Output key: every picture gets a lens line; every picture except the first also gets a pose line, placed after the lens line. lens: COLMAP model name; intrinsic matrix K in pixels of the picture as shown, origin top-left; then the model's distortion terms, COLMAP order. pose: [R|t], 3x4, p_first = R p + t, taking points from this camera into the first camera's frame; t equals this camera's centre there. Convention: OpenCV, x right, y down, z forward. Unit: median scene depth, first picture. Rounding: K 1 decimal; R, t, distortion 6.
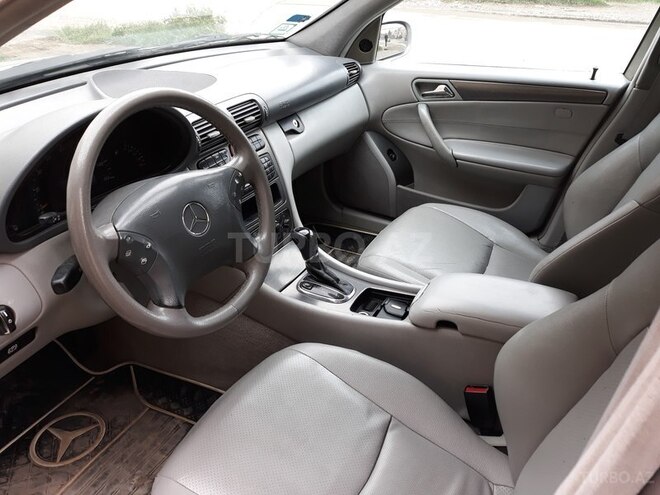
lens RADIAL K [[545.6, 0, 333.2], [0, 545.6, 247.3], [0, 0, 1]] dist [-0.026605, 0.014566]
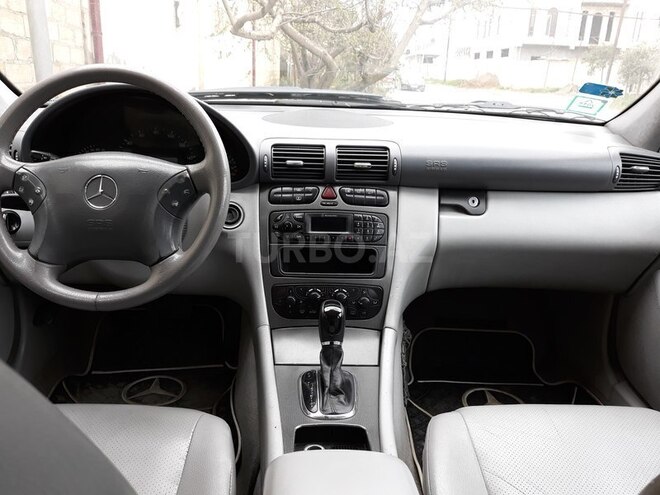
lens RADIAL K [[545.6, 0, 333.2], [0, 545.6, 247.3], [0, 0, 1]] dist [-0.026605, 0.014566]
pose [[0.495349, 0.273216, -0.824611, 0.483218], [-0.445378, 0.894874, 0.028955, -0.106247], [0.745834, 0.352921, 0.564959, 0.450018]]
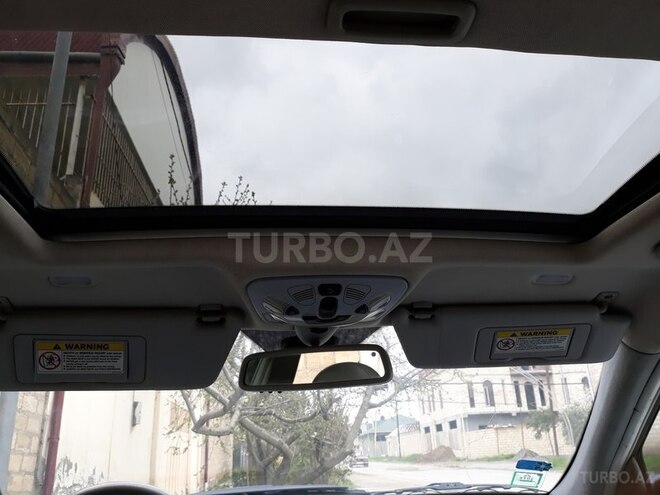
lens RADIAL K [[545.6, 0, 333.2], [0, 545.6, 247.3], [0, 0, 1]] dist [-0.026605, 0.014566]
pose [[0.561717, -0.327073, -0.759933, 0.597418], [-0.356766, 0.732983, -0.579184, -0.078294], [0.746453, 0.596455, 0.295041, 0.356939]]
